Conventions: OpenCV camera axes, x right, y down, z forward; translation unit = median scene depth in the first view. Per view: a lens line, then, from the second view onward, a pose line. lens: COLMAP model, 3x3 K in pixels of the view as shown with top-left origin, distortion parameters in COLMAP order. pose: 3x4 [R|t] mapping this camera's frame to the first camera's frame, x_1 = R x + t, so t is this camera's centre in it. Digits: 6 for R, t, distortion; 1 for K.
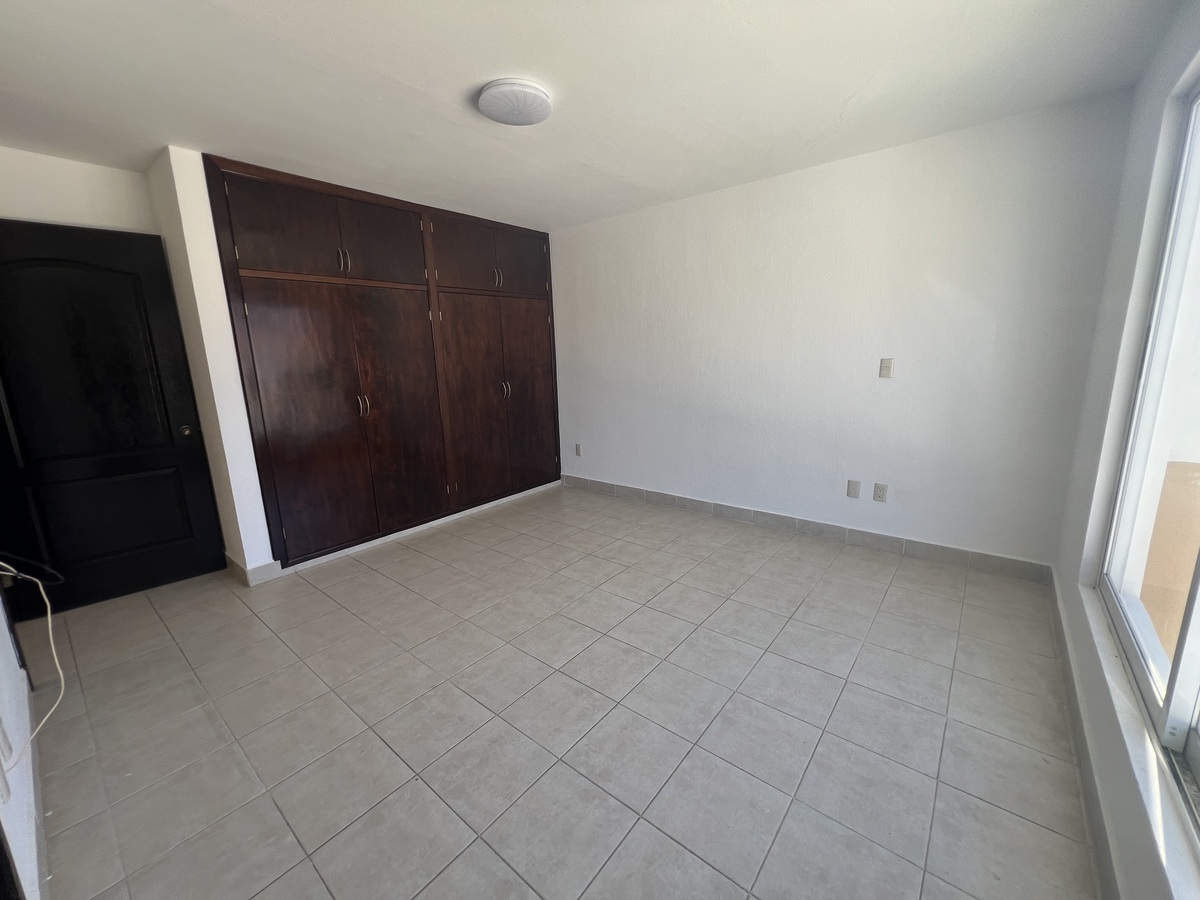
lens RADIAL K [[480.0, 0, 601.2], [0, 480.0, 448.6], [0, 0, 1]] dist [-0.003447, 0.000959]
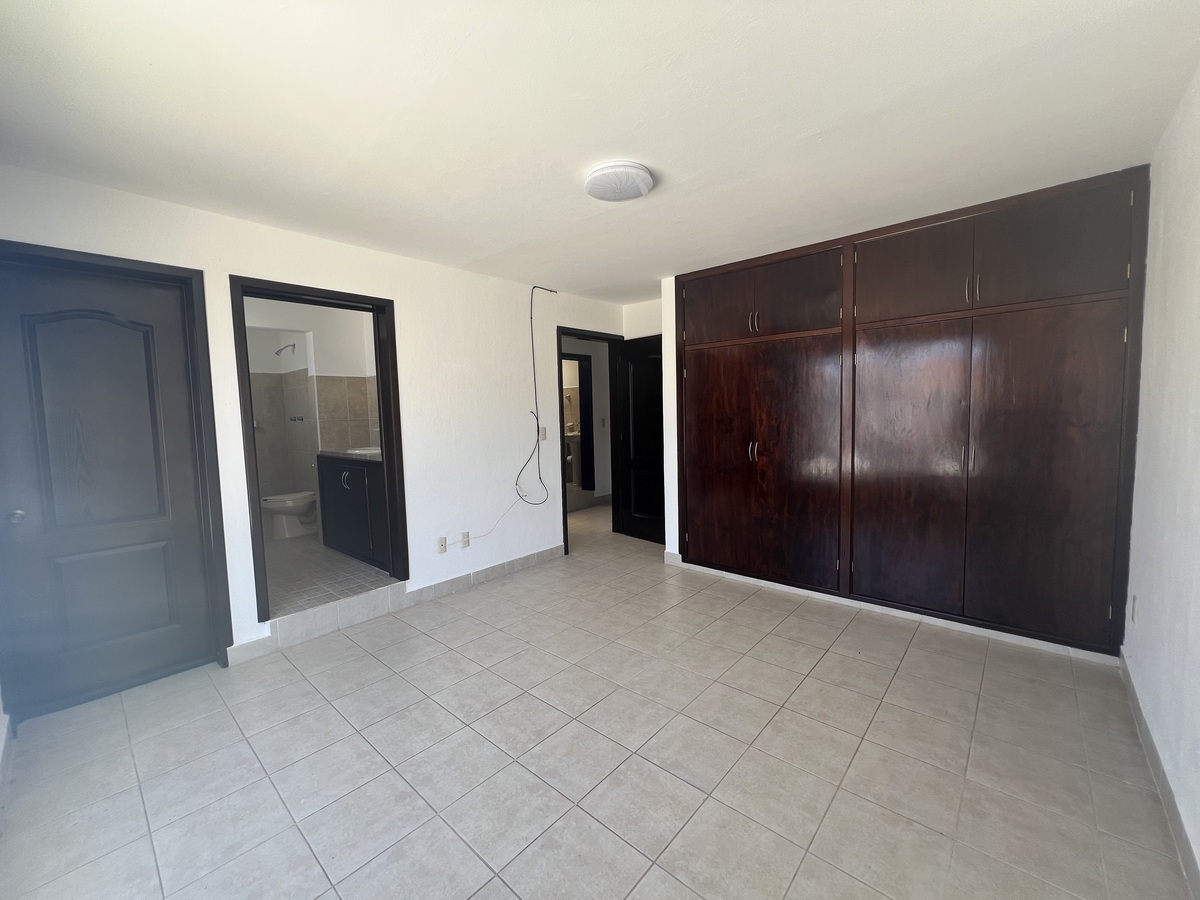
lens RADIAL K [[480.0, 0, 590.9], [0, 480.0, 448.2], [0, 0, 1]] dist [-0.003447, 0.000959]
pose [[-0.048847, 0.108492, -0.992896, 0.661376], [-0.174988, 0.977778, 0.115449, -0.175016], [0.983358, 0.179384, -0.028777, 0.746454]]
